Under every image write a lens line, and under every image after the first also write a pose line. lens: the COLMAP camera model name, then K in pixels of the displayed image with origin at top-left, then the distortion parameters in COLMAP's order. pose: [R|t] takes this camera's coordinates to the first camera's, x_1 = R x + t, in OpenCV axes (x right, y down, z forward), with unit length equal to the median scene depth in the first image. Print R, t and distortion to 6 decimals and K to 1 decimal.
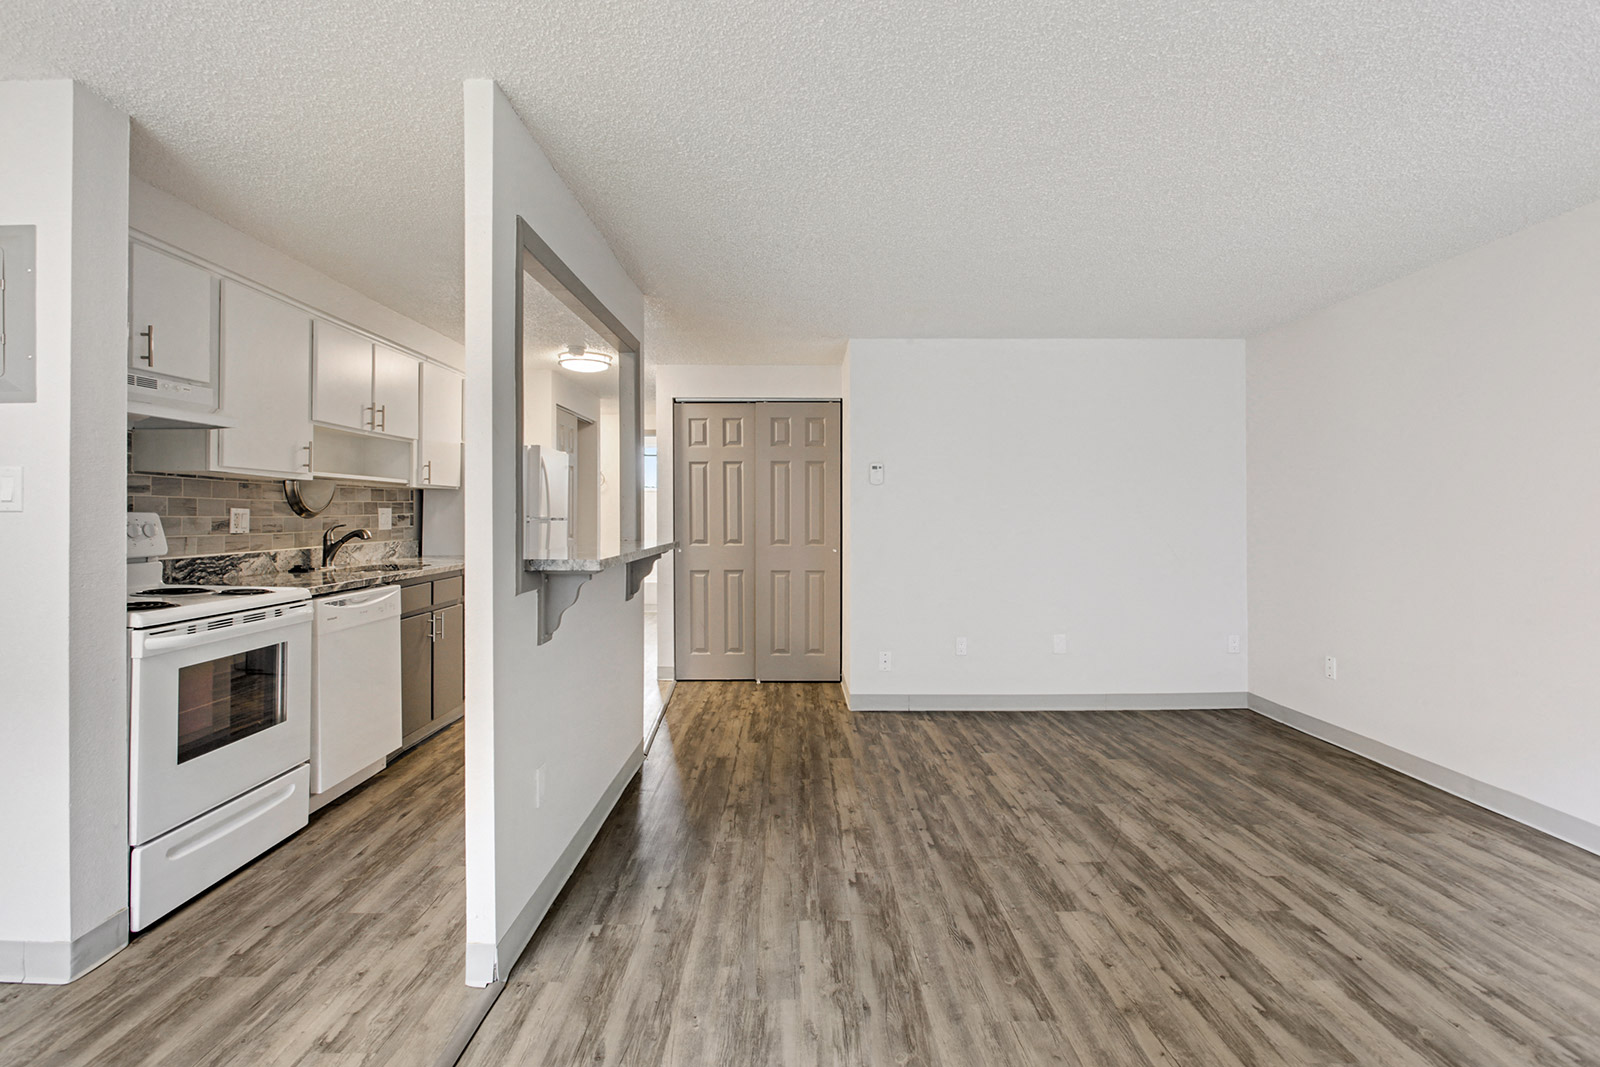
lens RADIAL K [[762.1, 0, 793.3], [0, 762.1, 511.5], [0, 0, 1]] dist [-0.012952, 0.004034]
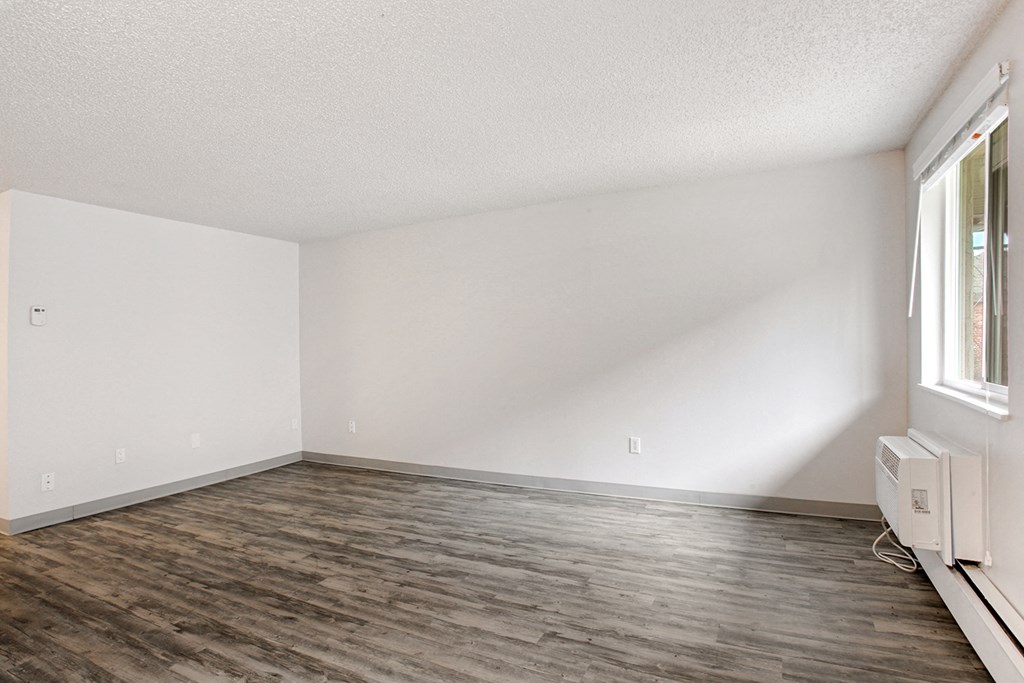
lens RADIAL K [[530.2, 0, 497.9], [0, 530.2, 334.6], [0, 0, 1]] dist [-0.044148, 0.014612]
pose [[0.476151, 0.003603, 0.879356, -0.403970], [0.017296, 0.999760, -0.013462, -0.001584], [-0.879193, 0.021619, 0.475975, 0.069251]]
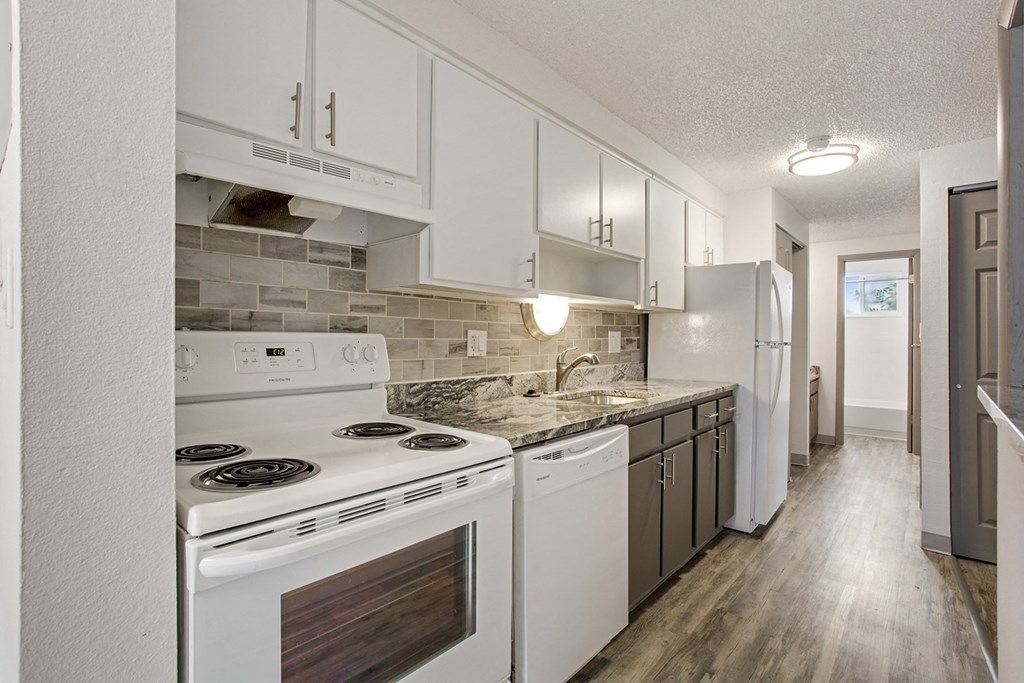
lens RADIAL K [[487.8, 0, 513.9], [0, 487.8, 339.8], [0, 0, 1]] dist [-0.012952, 0.004034]
pose [[0.760136, 0.003206, -0.649756, -0.349715], [0.000003, 0.999988, 0.004938, 0.005480], [0.649763, -0.003756, 0.760127, 0.675208]]
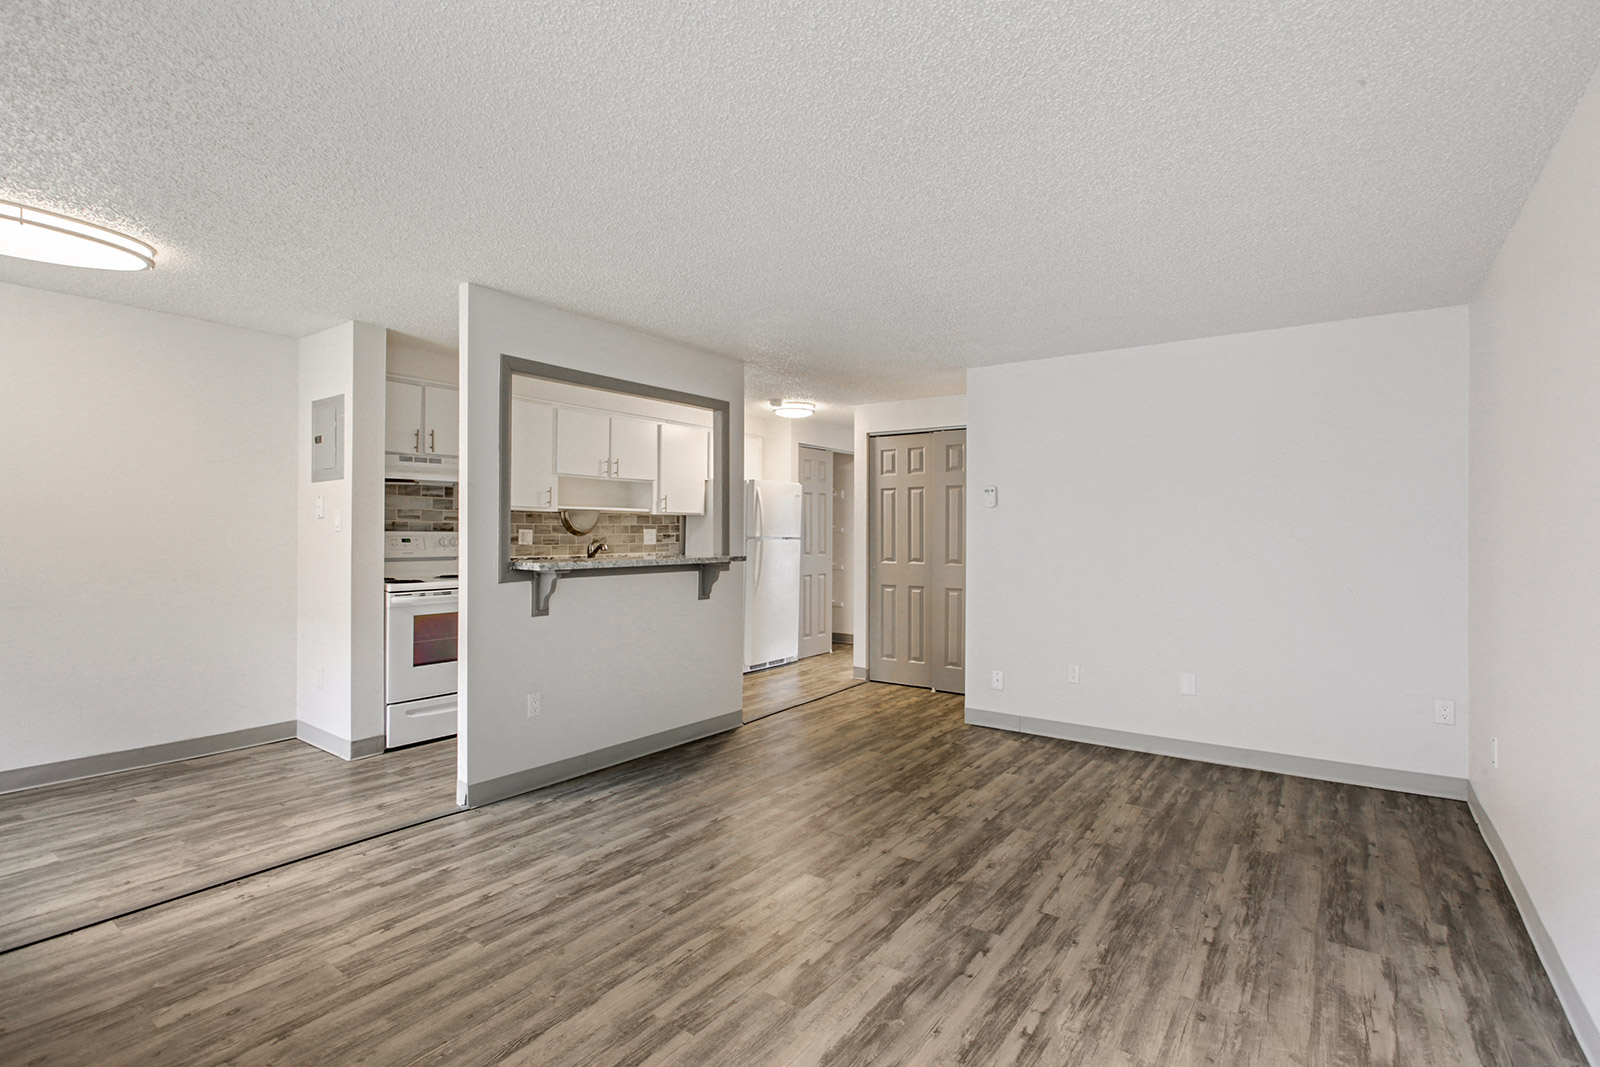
lens RADIAL K [[762.1, 0, 803.0], [0, 762.1, 531.3], [0, 0, 1]] dist [-0.012952, 0.004034]
pose [[0.812215, 0.004184, -0.583343, 0.860859], [-0.004027, 0.999991, 0.001565, -0.006465], [0.583344, 0.001079, 0.812224, 0.028427]]
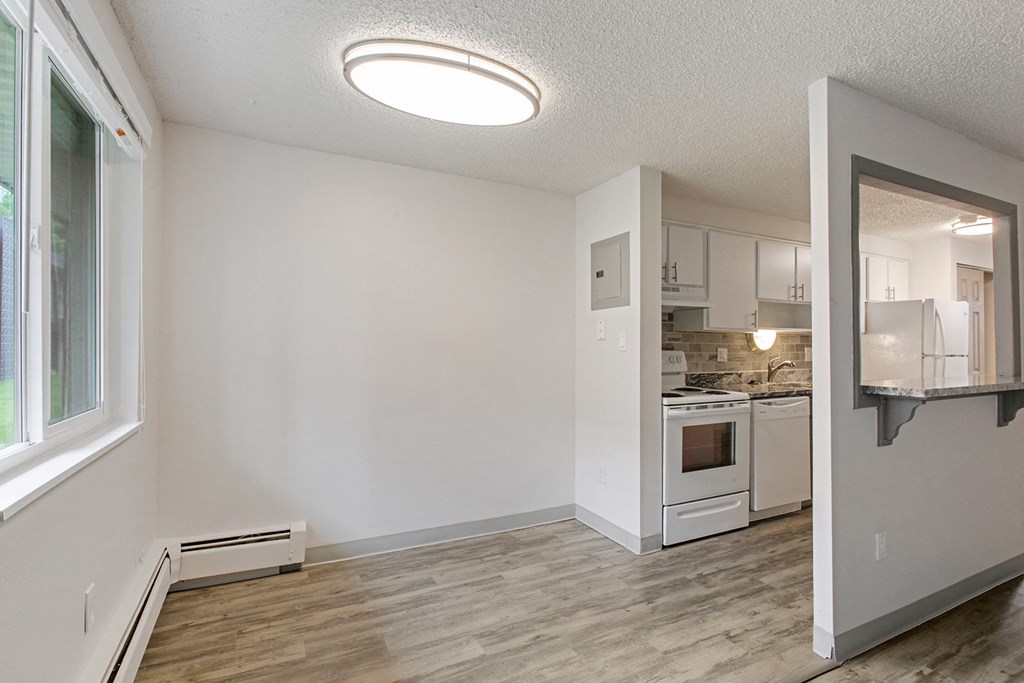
lens RADIAL K [[487.8, 0, 510.7], [0, 487.8, 342.1], [0, 0, 1]] dist [-0.012952, 0.004034]
pose [[0.452872, -0.009674, -0.891523, 0.135197], [0.000145, 0.999942, -0.010776, -0.008240], [0.891575, 0.004751, 0.452847, -0.021424]]
